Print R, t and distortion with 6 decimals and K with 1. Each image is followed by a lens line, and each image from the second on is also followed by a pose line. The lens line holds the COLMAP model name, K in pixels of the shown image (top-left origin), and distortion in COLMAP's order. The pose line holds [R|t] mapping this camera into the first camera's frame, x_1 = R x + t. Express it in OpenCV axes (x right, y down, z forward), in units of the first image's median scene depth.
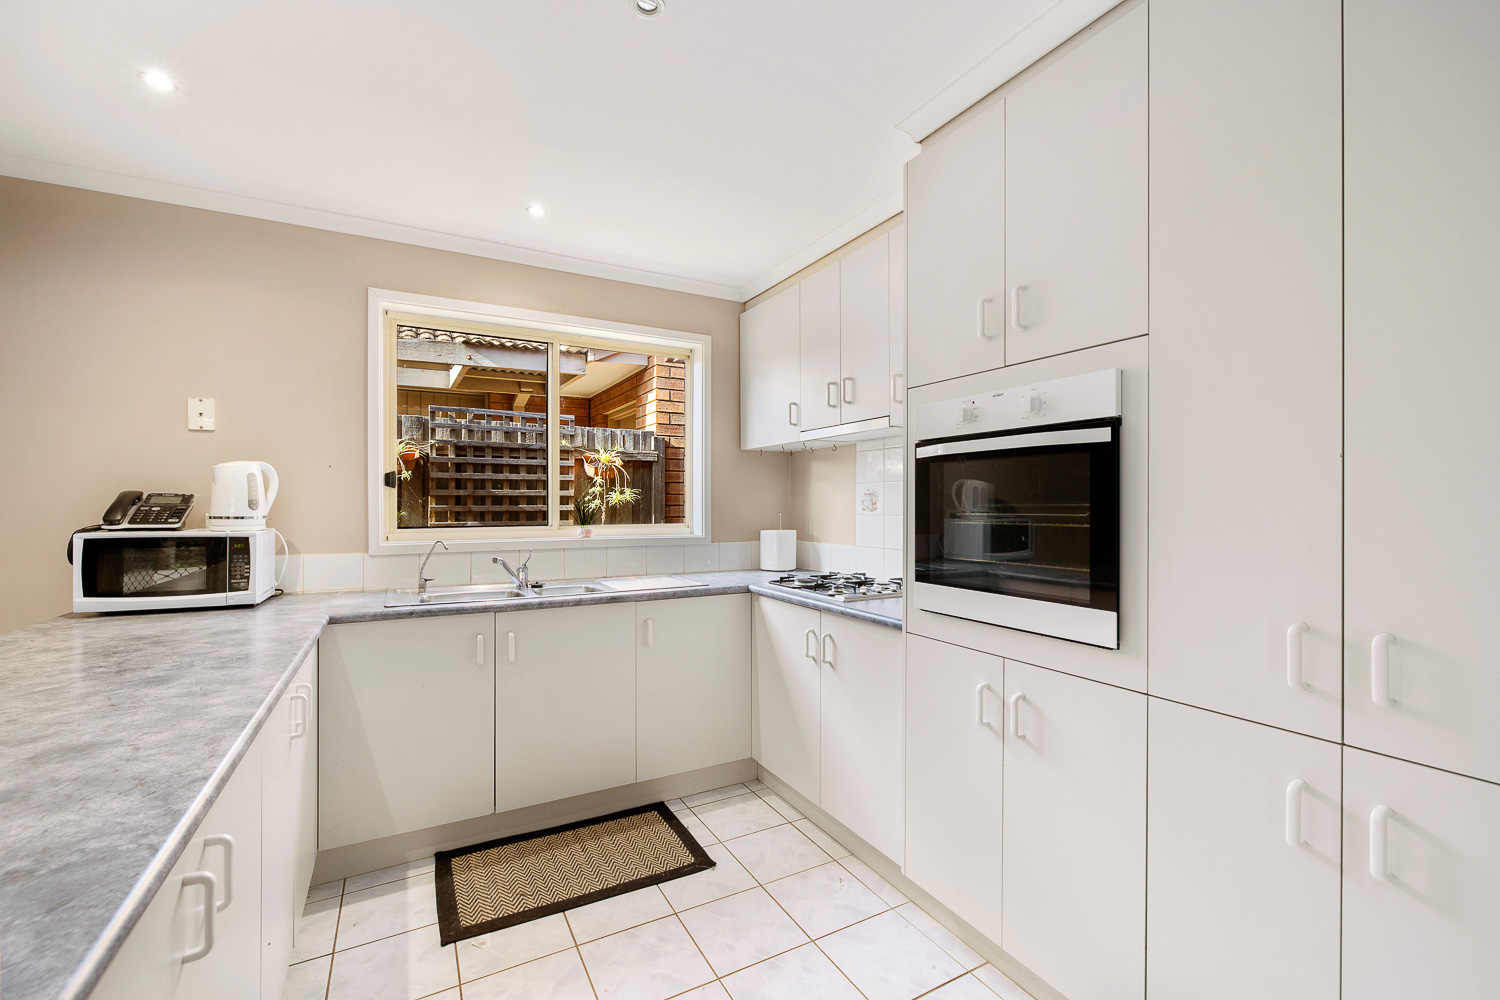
lens RADIAL K [[628.6, 0, 748.6], [0, 628.6, 498.3], [0, 0, 1]] dist [0.001042, 0.000081]
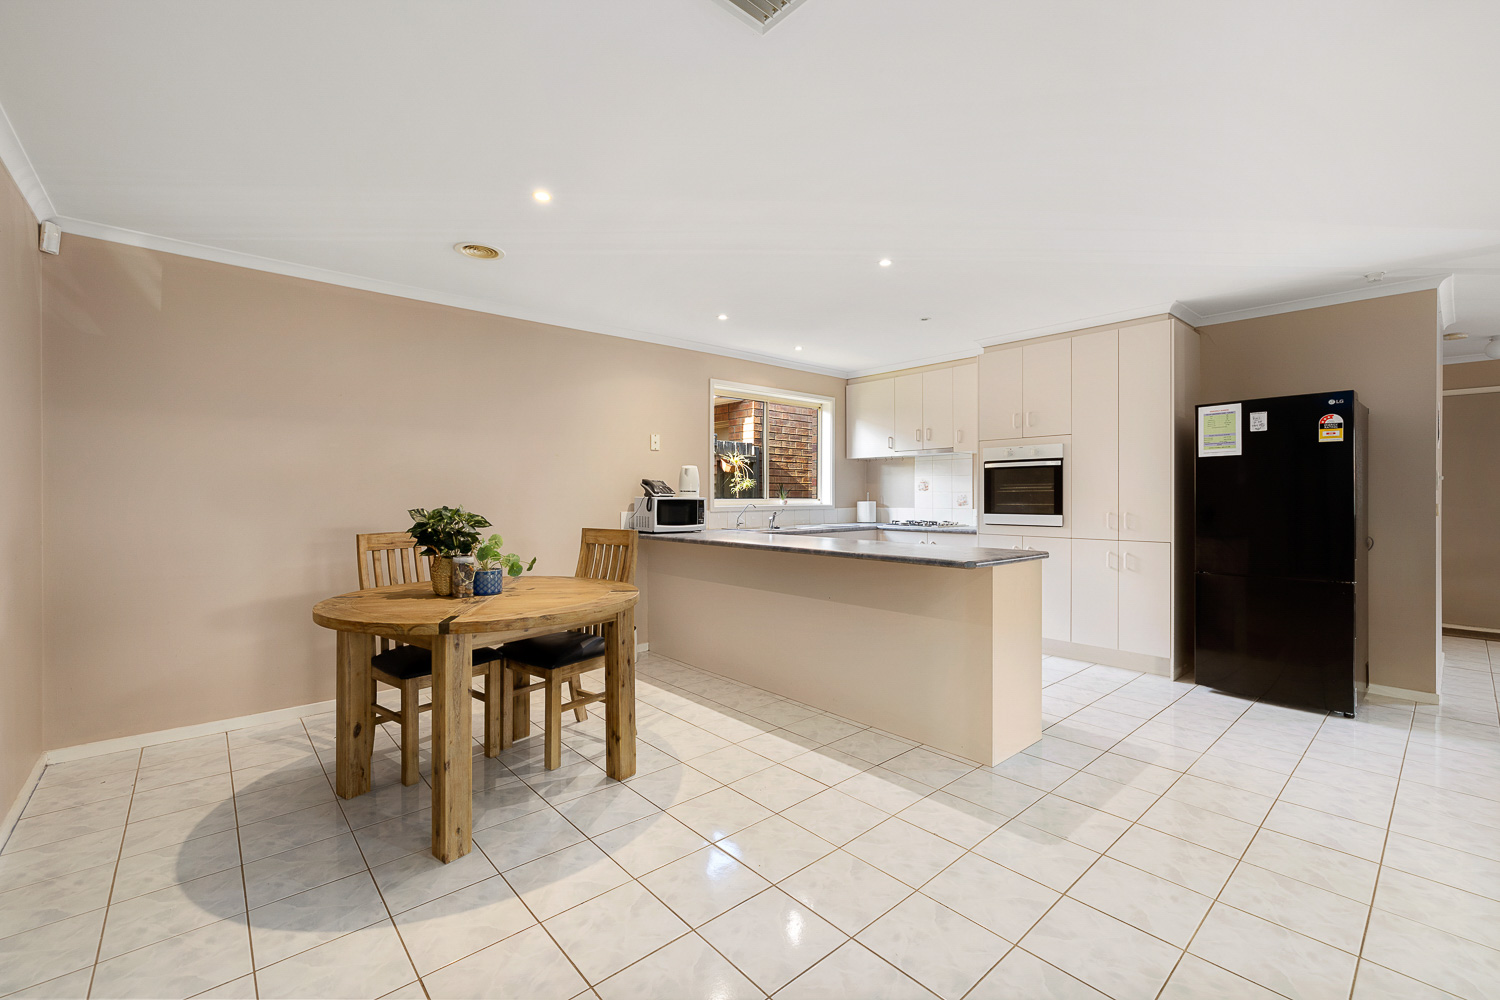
lens RADIAL K [[628.6, 0, 748.6], [0, 628.6, 498.3], [0, 0, 1]] dist [0.001042, 0.000081]
pose [[0.976128, -0.002364, 0.217184, -1.016096], [-0.000213, 0.999930, 0.011840, 0.026629], [-0.217196, -0.011603, 0.976059, -1.093666]]
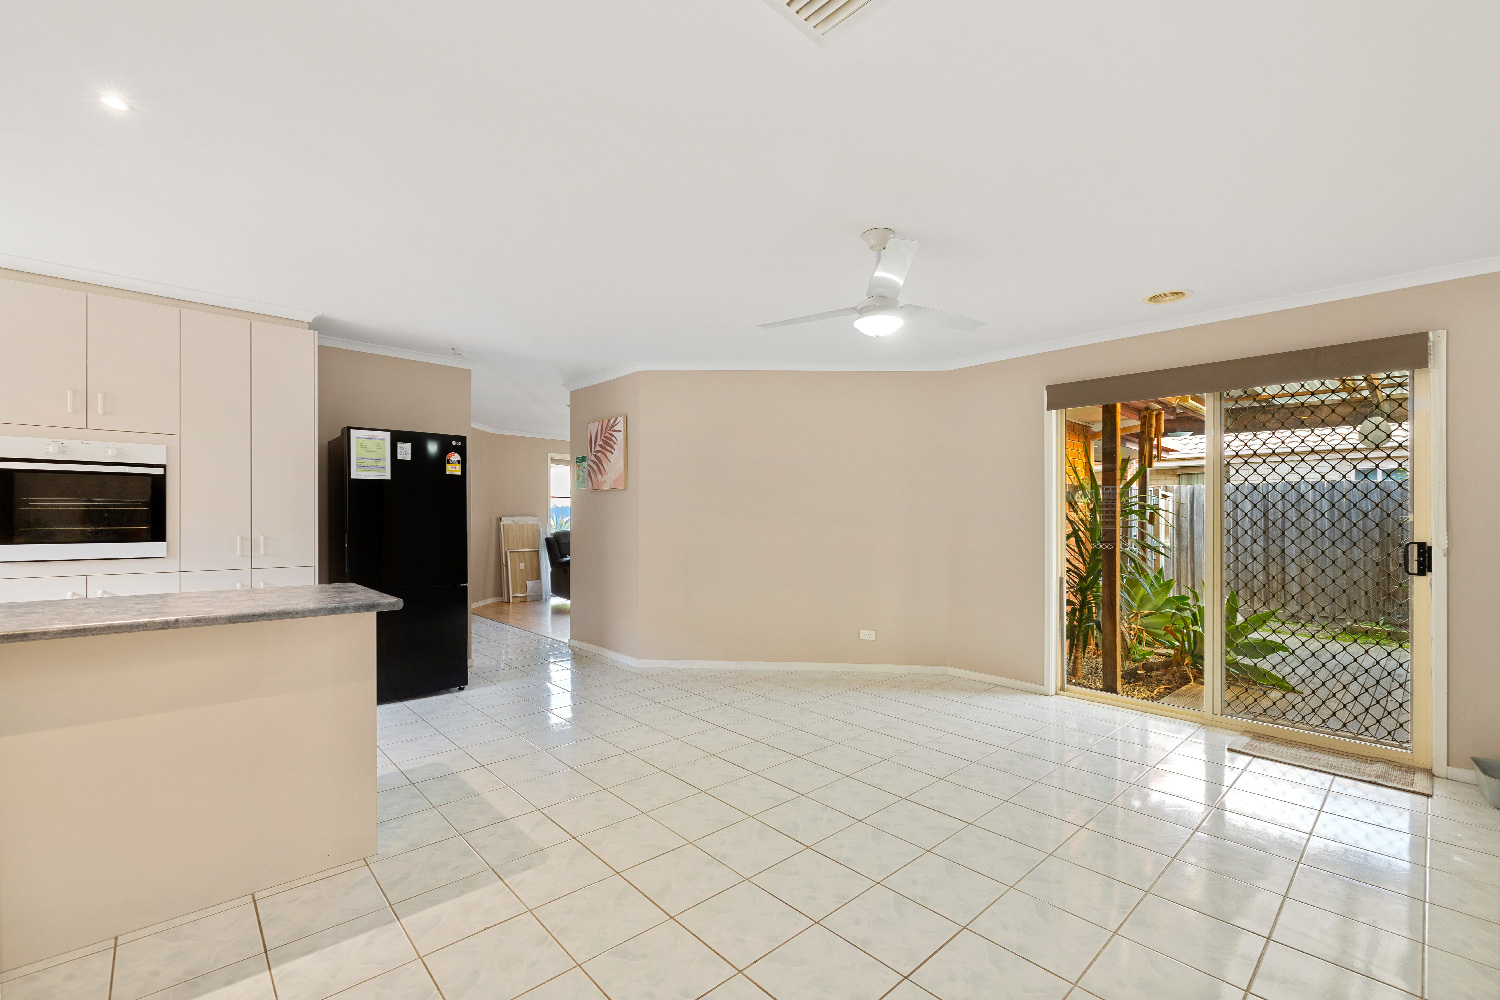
lens RADIAL K [[637.5, 0, 741.8], [0, 637.5, 517.6], [0, 0, 1]] dist [-0.001890, -0.000166]
pose [[-0.238992, -0.001618, 0.971020, -1.377944], [-0.013929, 0.999901, -0.001762, 0.029653], [-0.970922, -0.013947, -0.238991, -0.355016]]
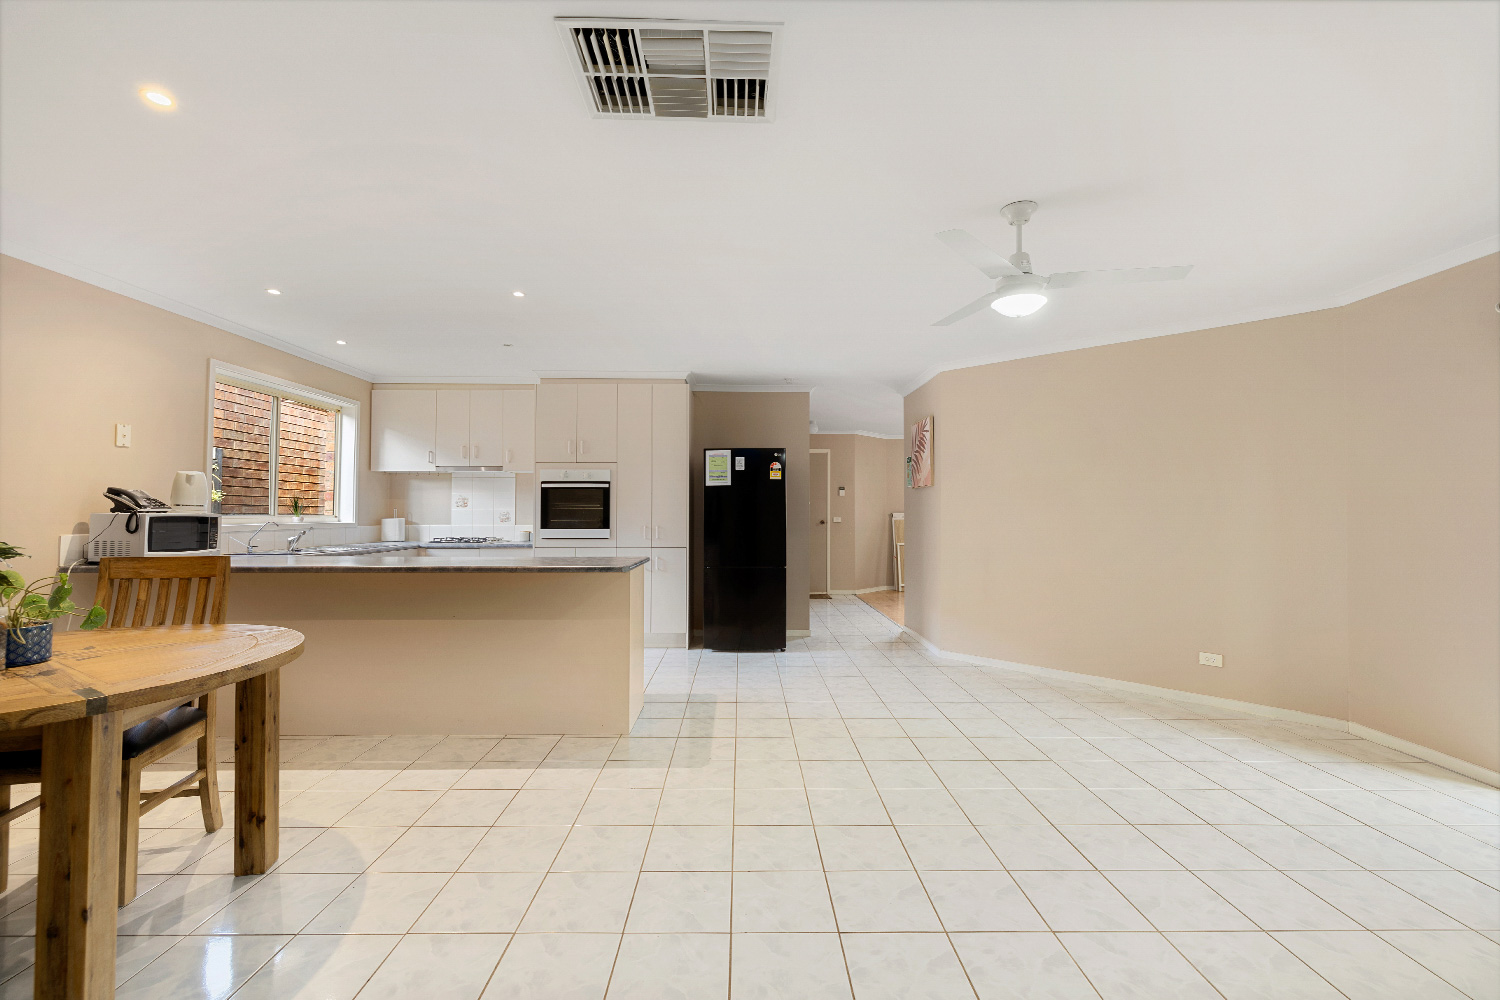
lens RADIAL K [[628.6, 0, 748.6], [0, 628.6, 498.3], [0, 0, 1]] dist [0.001042, 0.000081]
pose [[0.471265, 0.021321, 0.881734, -1.467451], [-0.008791, 0.999772, -0.019477, 0.028677], [-0.881948, 0.001428, 0.471344, -0.973949]]
